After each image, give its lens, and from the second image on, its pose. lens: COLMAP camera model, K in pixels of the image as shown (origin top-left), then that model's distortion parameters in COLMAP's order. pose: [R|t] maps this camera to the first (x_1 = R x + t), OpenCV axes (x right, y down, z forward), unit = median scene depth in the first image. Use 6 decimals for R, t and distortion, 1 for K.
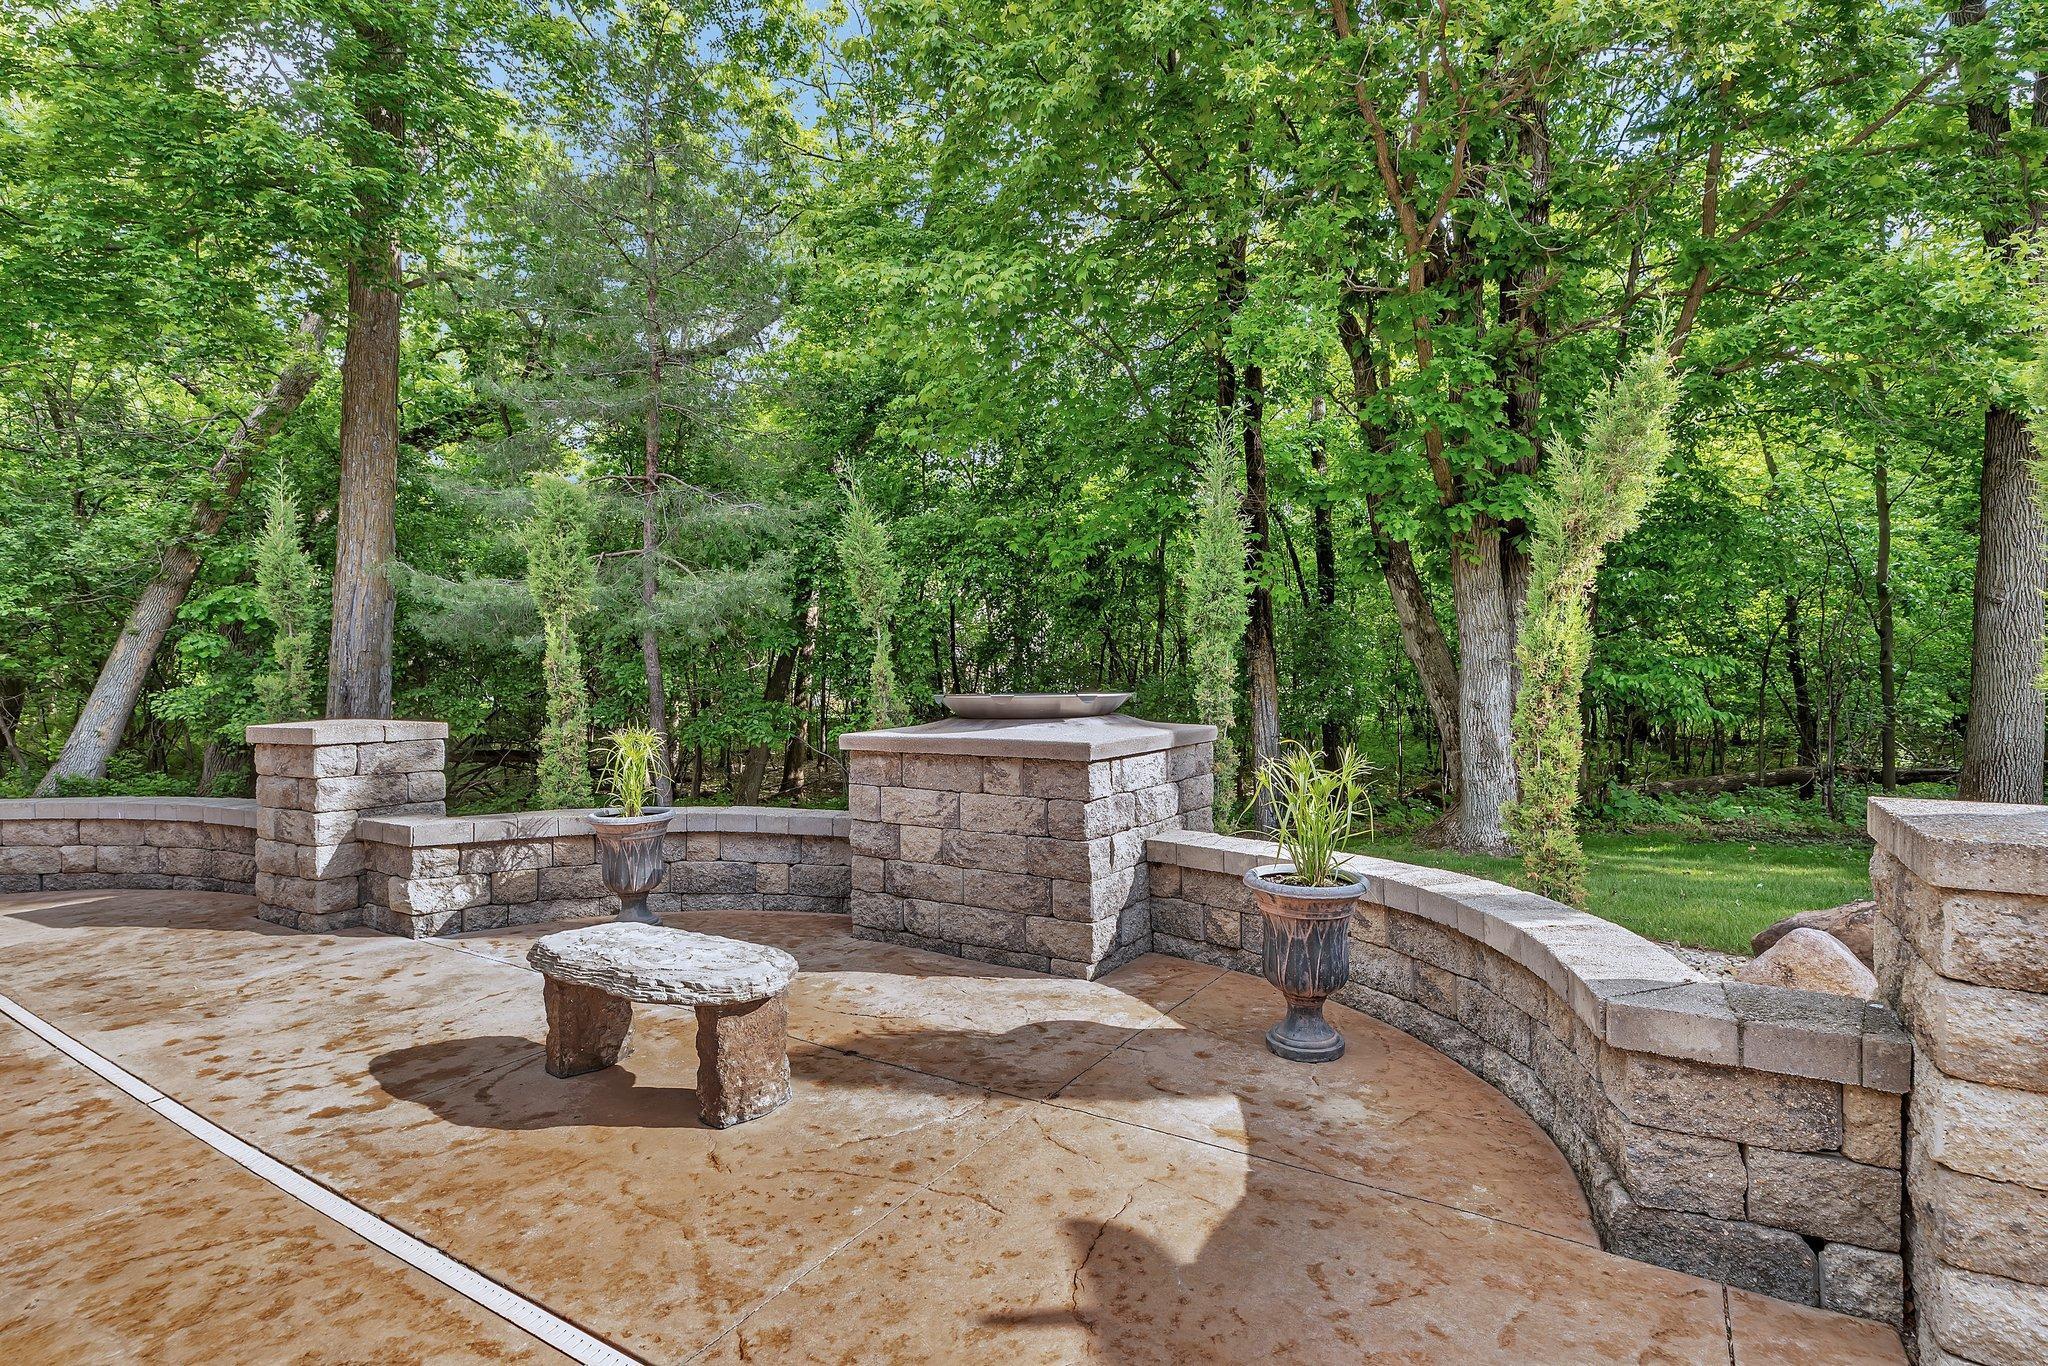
lens RADIAL K [[990.7, 0, 1024.0], [0, 990.7, 683.0], [0, 0, 1]] dist [0.000914, -0.000072]
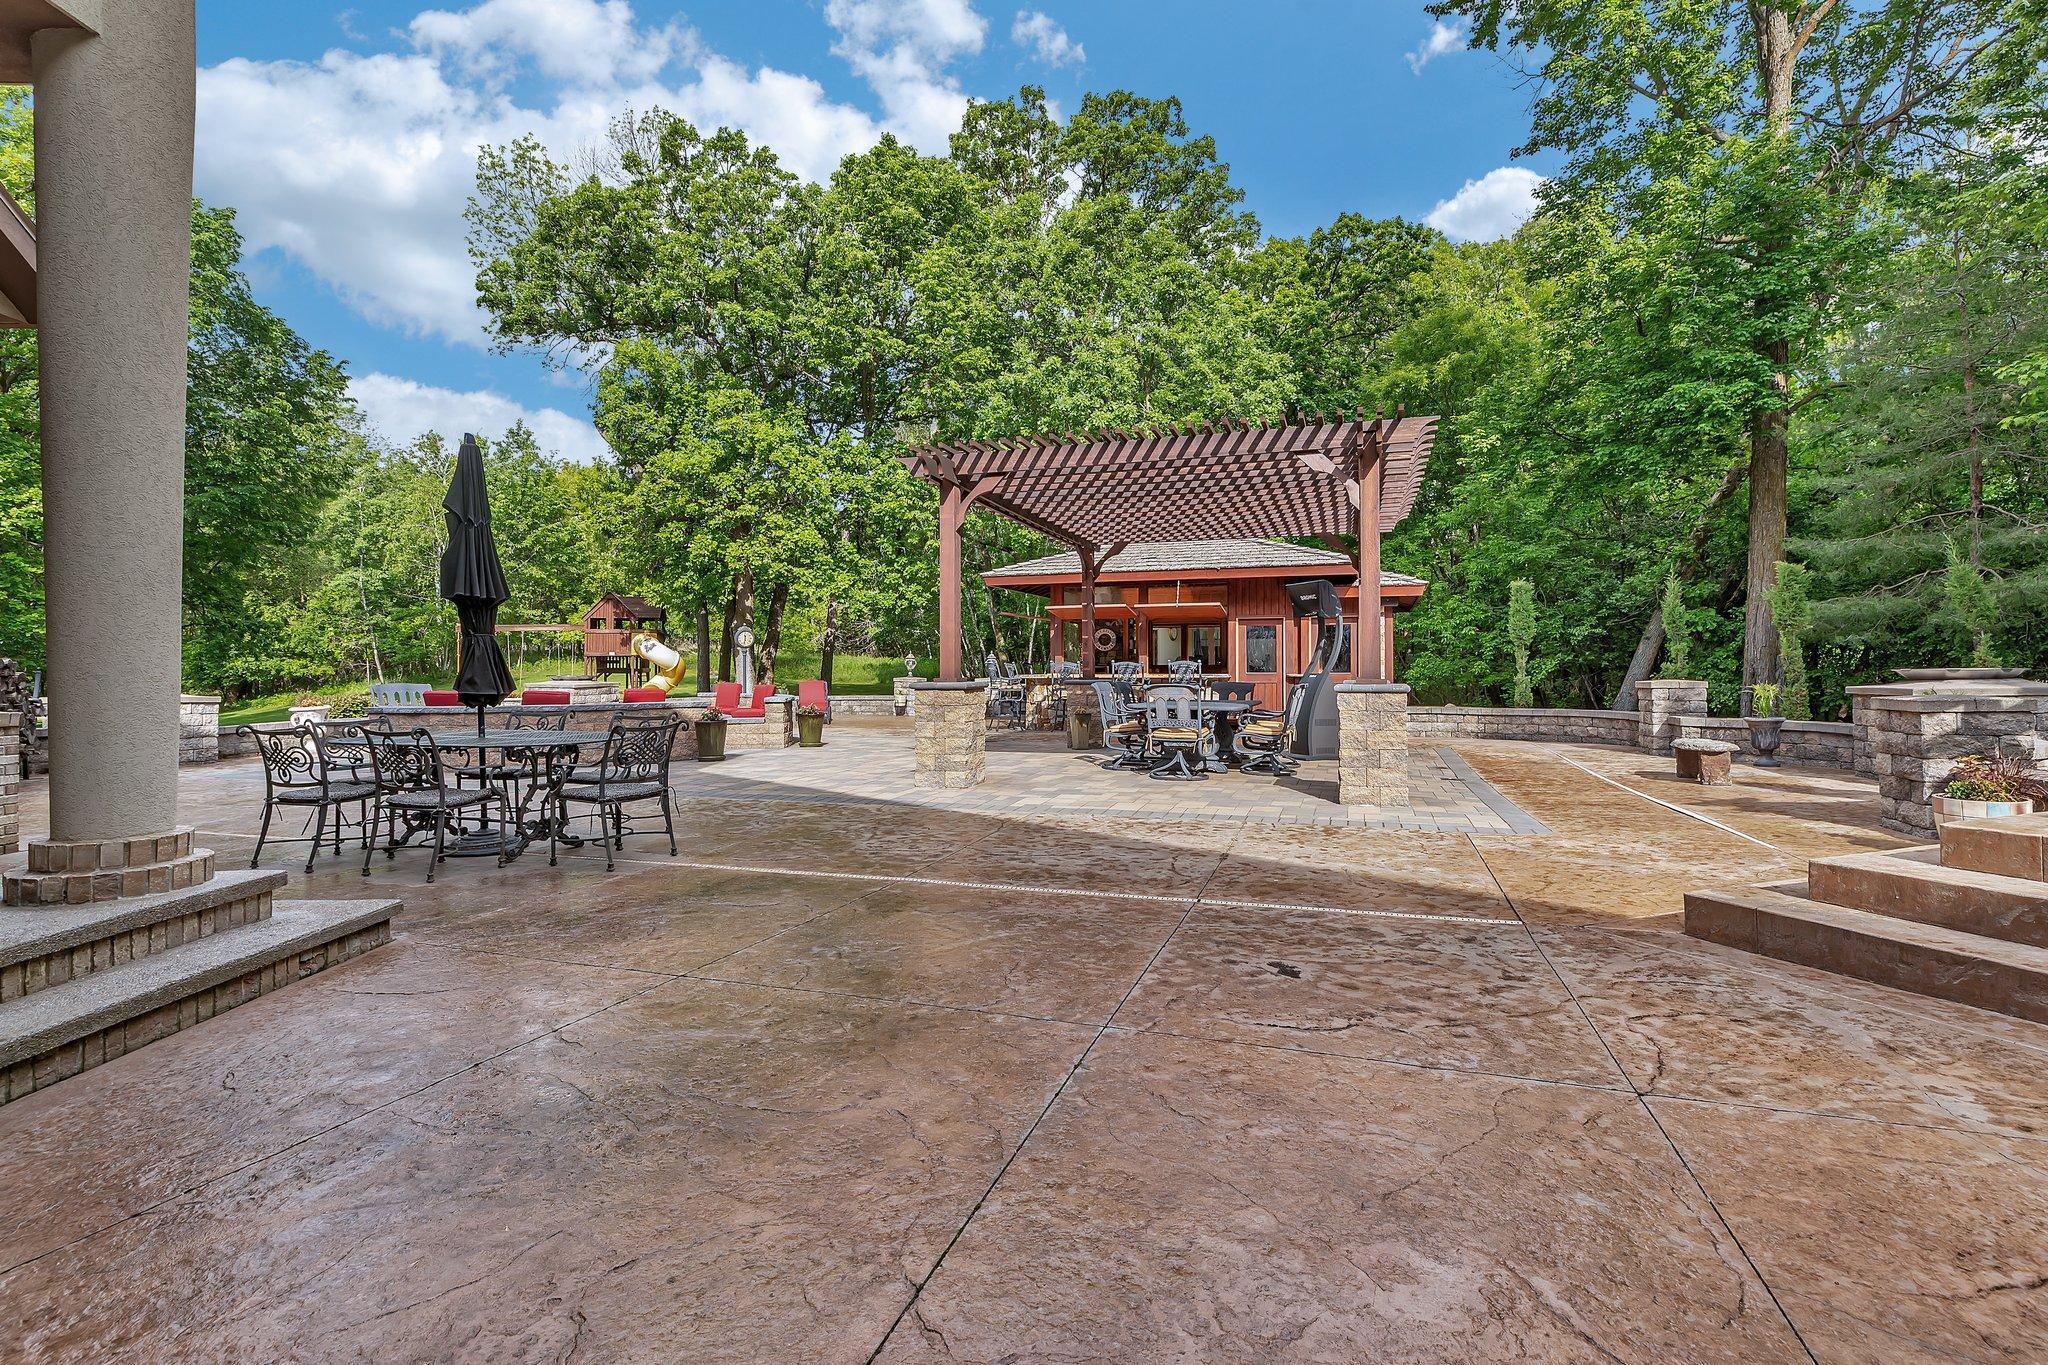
lens RADIAL K [[947.0, 0, 1031.5], [0, 947.0, 691.2], [0, 0, 1]] dist [0.001927, -0.000443]
pose [[0.217830, 0.016876, -0.975841, 1.371966], [0.010303, 0.999755, 0.019590, -0.000168], [0.975932, -0.014321, 0.217603, -1.173754]]
